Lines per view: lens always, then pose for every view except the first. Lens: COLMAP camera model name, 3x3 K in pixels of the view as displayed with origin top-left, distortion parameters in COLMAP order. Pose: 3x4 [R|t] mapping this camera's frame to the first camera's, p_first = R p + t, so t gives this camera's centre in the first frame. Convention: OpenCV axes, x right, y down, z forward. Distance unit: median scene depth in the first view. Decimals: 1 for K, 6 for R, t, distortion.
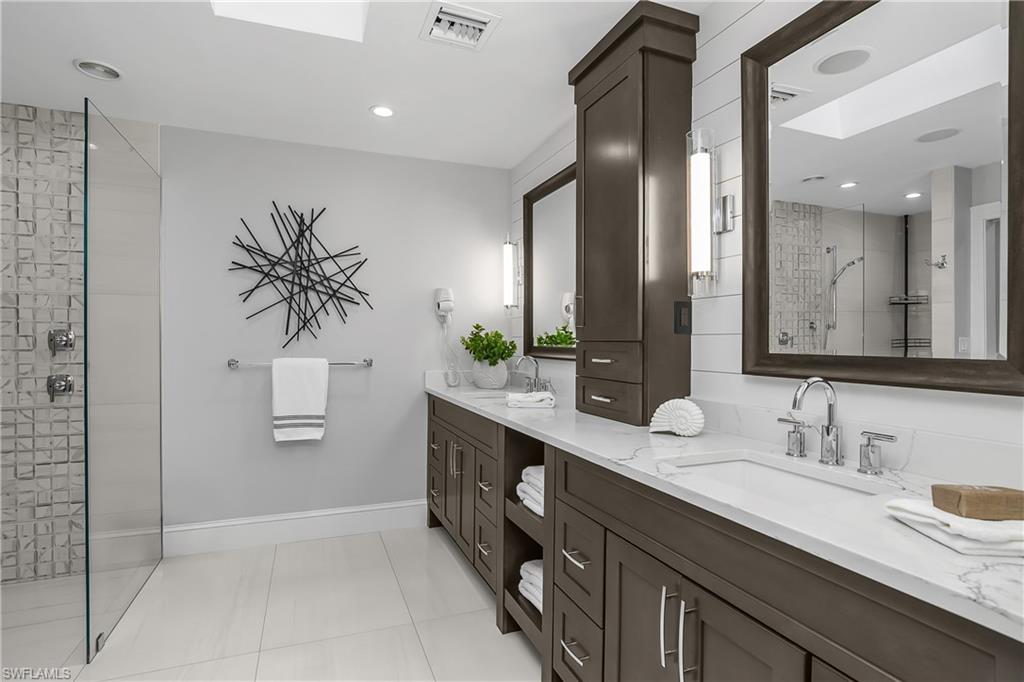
lens RADIAL K [[510.4, 0, 512.5], [0, 510.4, 339.9], [0, 0, 1]] dist [-0.025443, 0.005803]
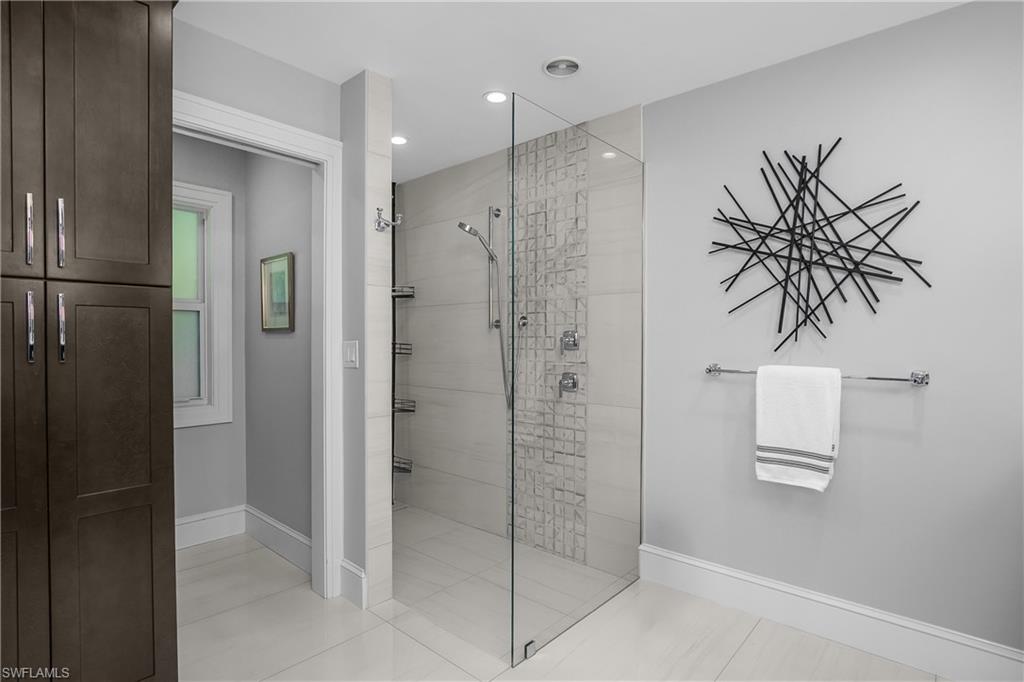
lens RADIAL K [[510.4, 0, 525.0], [0, 510.4, 347.2], [0, 0, 1]] dist [-0.025443, 0.005803]
pose [[0.459783, 0.009216, -0.887983, 0.022011], [-0.002987, 0.999957, 0.008831, 0.004801], [0.888026, -0.001408, 0.459791, 0.355330]]
